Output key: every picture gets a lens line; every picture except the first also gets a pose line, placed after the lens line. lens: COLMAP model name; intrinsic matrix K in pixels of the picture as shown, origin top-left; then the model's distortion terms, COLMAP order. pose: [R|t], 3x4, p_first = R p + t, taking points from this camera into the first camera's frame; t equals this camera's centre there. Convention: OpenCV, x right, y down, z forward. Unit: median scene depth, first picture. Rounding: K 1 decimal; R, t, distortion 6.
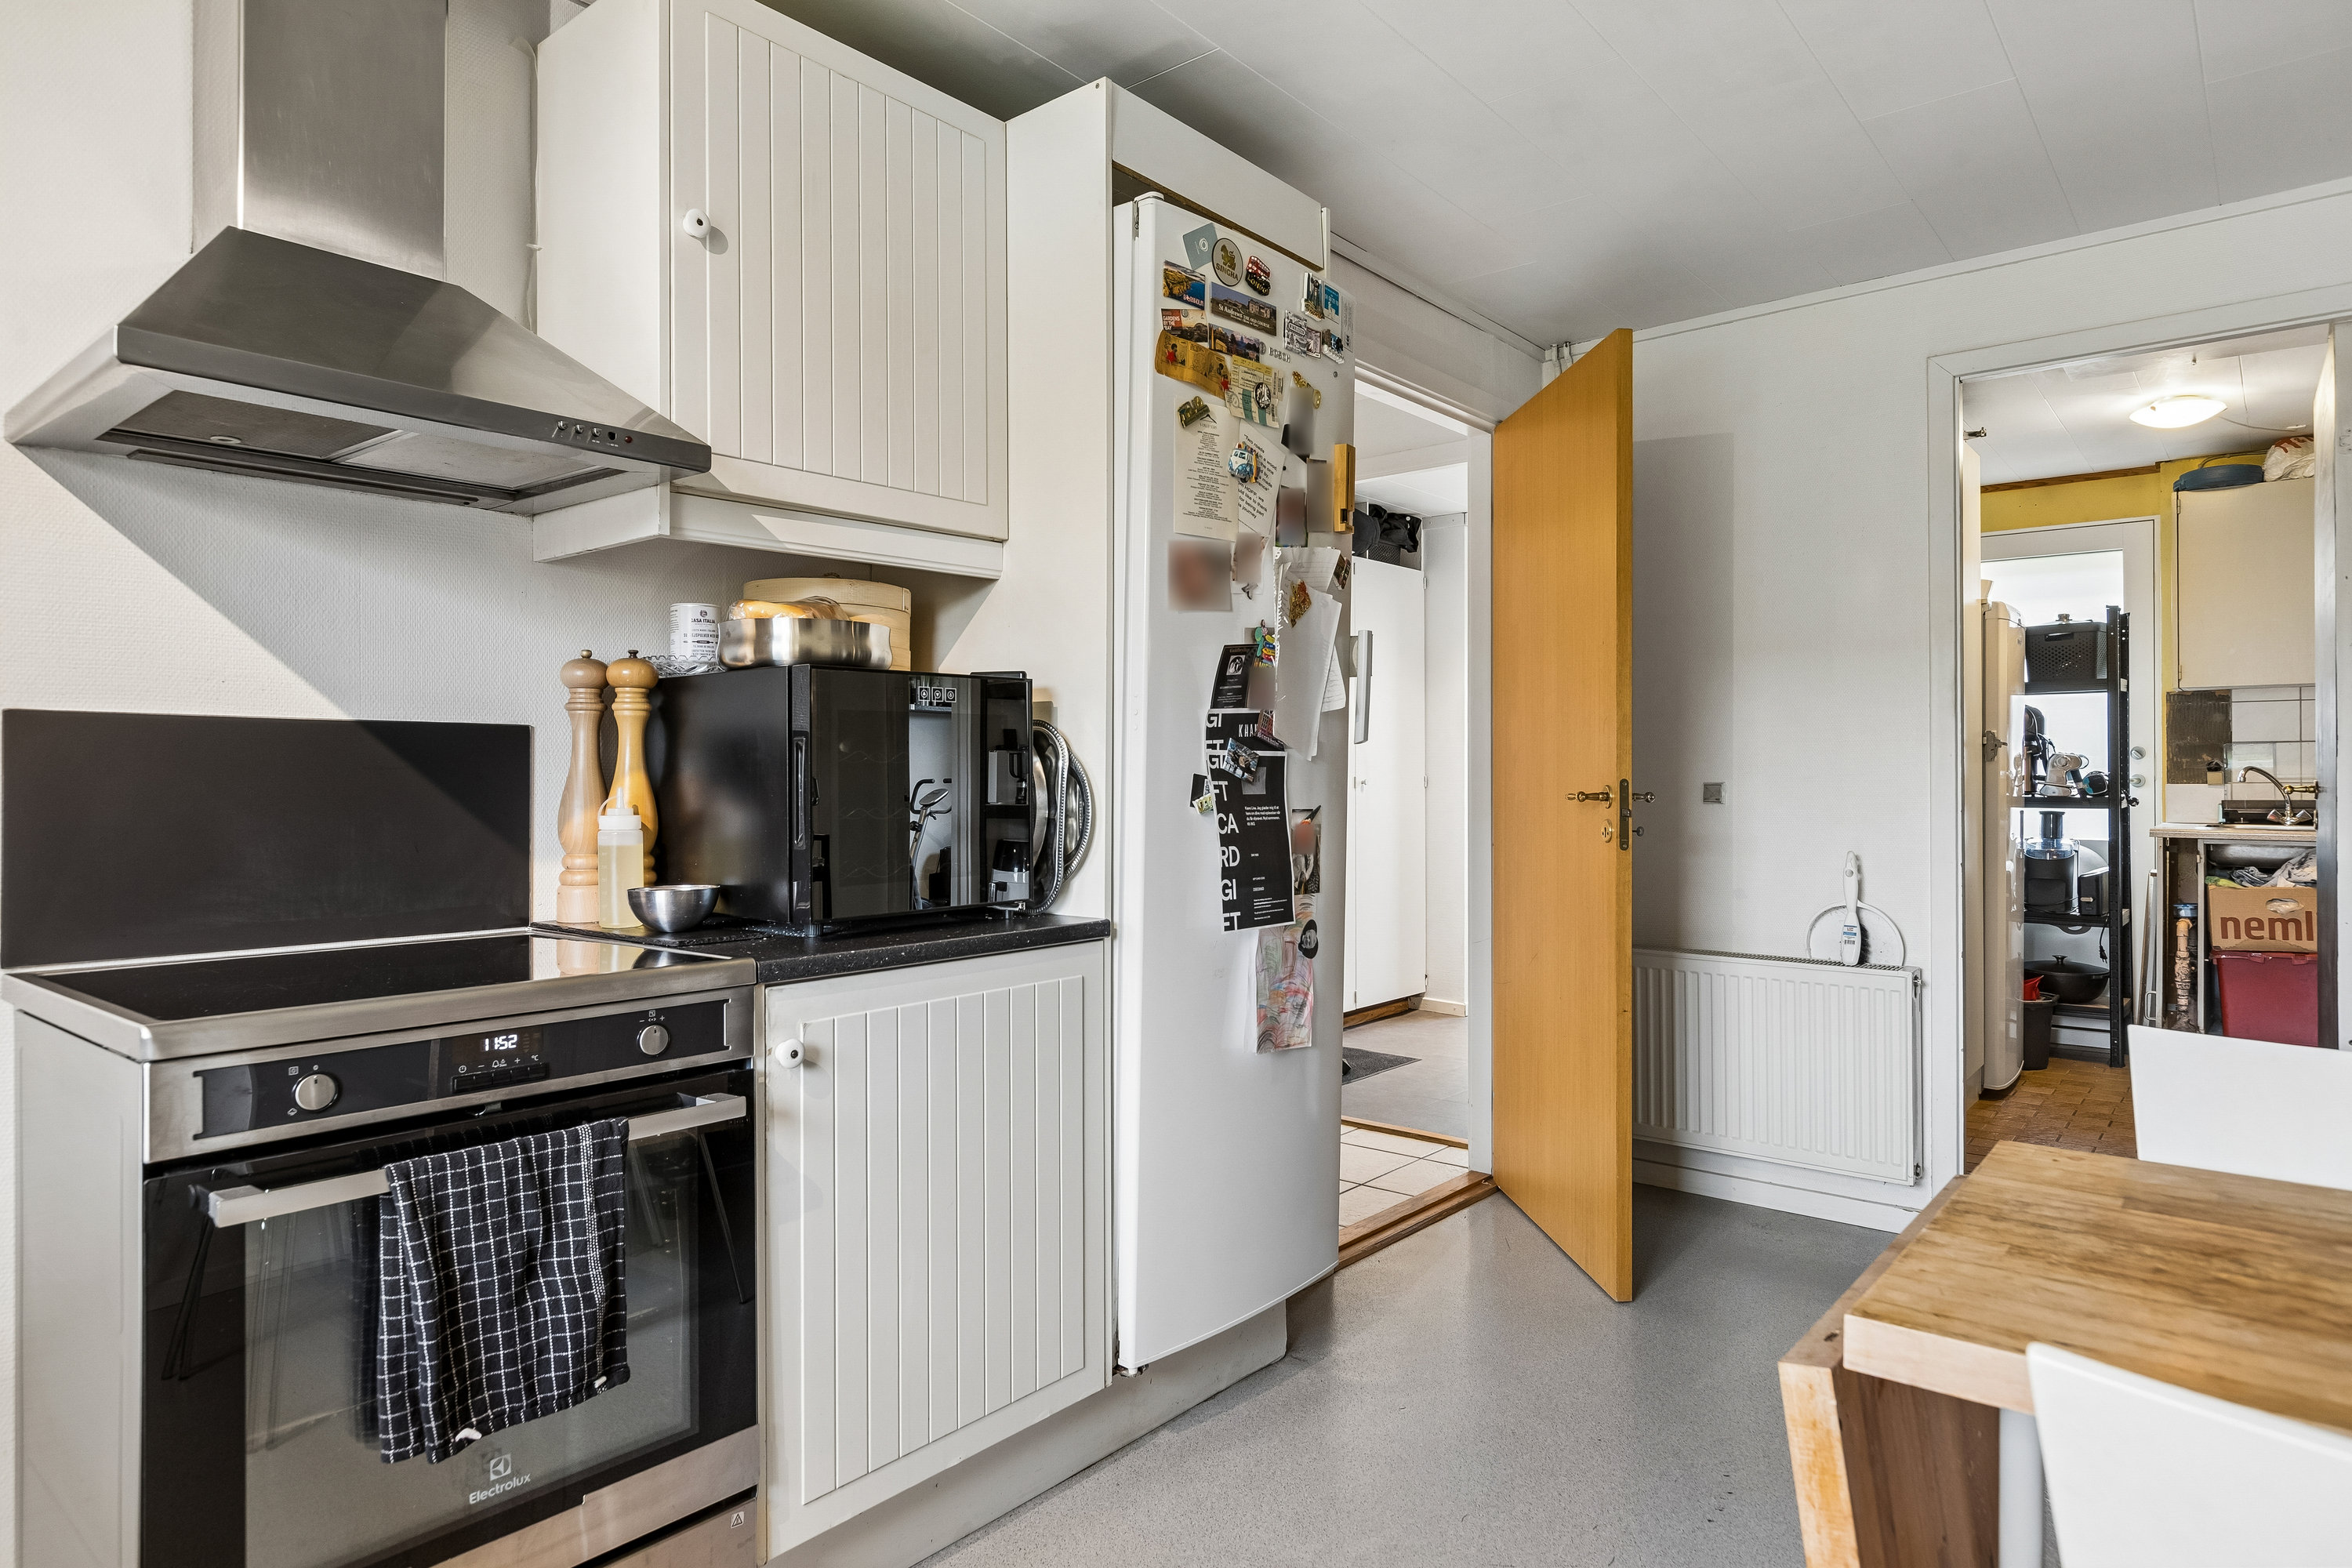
lens RADIAL K [[1365.6, 0, 1177.0], [0, 1365.6, 756.9], [0, 0, 1]] dist [-0.003076, -0.001059]
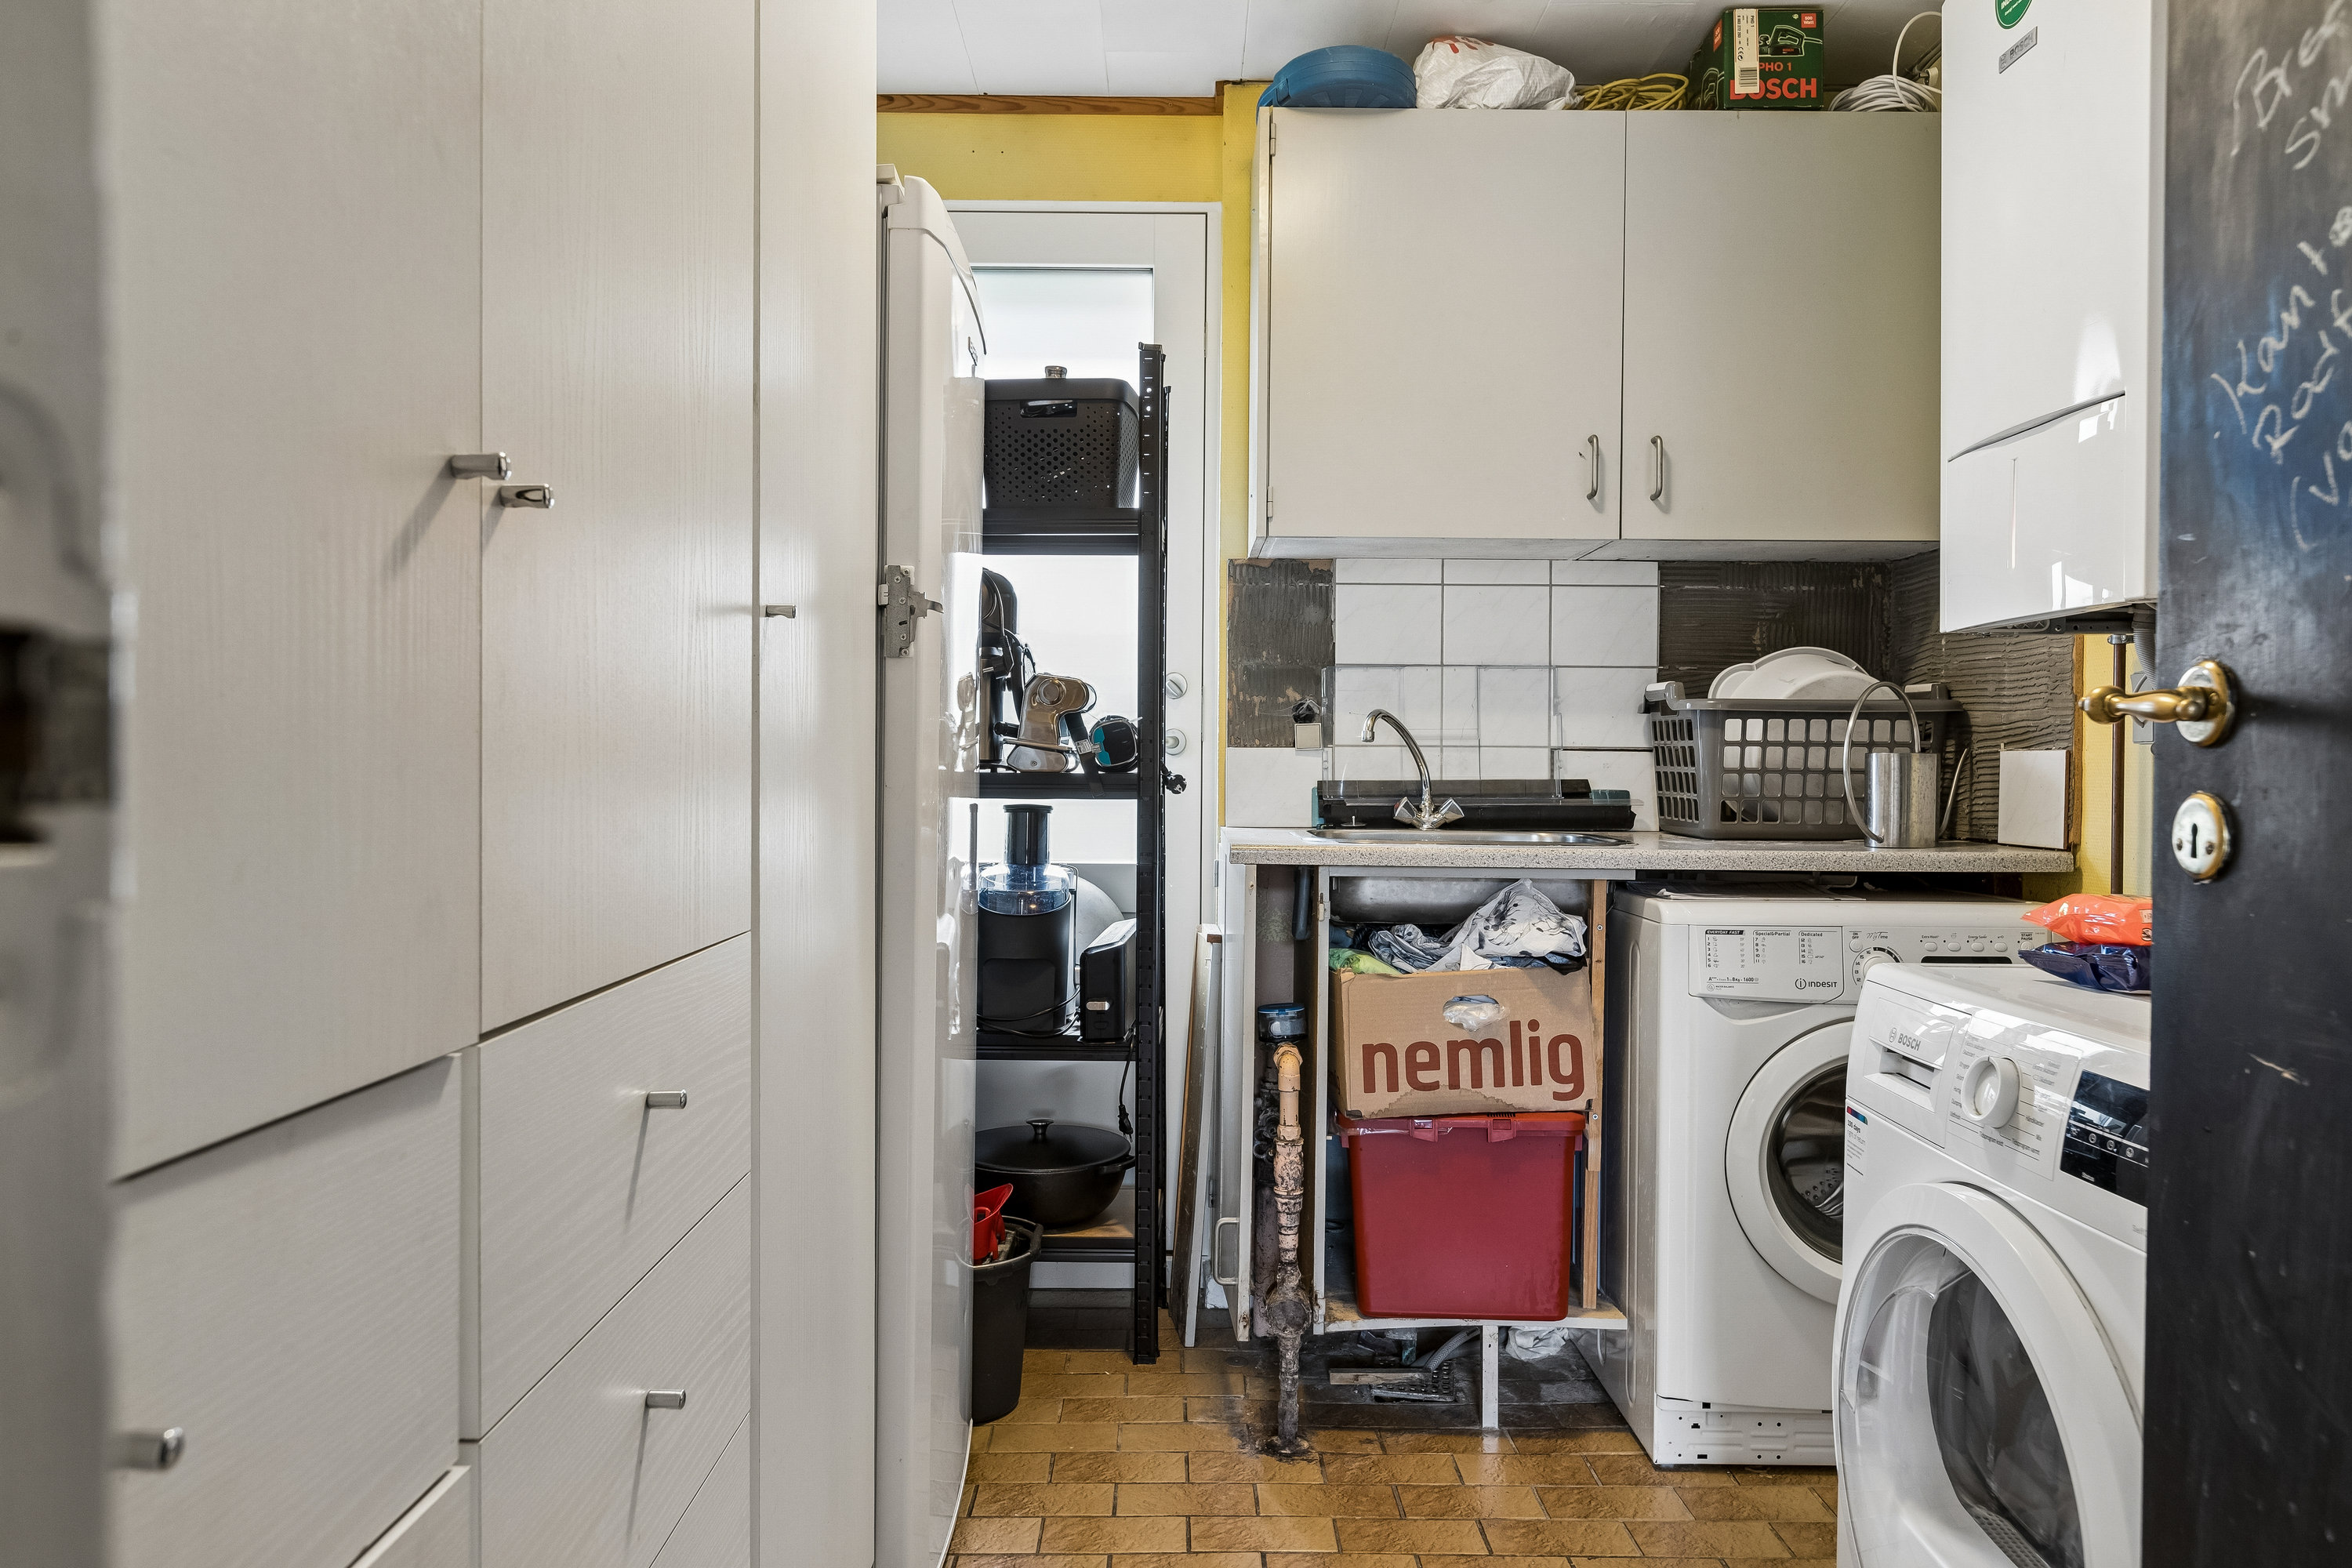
lens RADIAL K [[1536.2, 0, 1175.8], [0, 1536.2, 840.0], [0, 0, 1]] dist [-0.003304, -0.000480]
pose [[0.770111, -0.019628, 0.637608, 0.365659], [-0.017330, 0.998514, 0.051670, 0.024987], [-0.637675, -0.050842, 0.768626, 0.595569]]
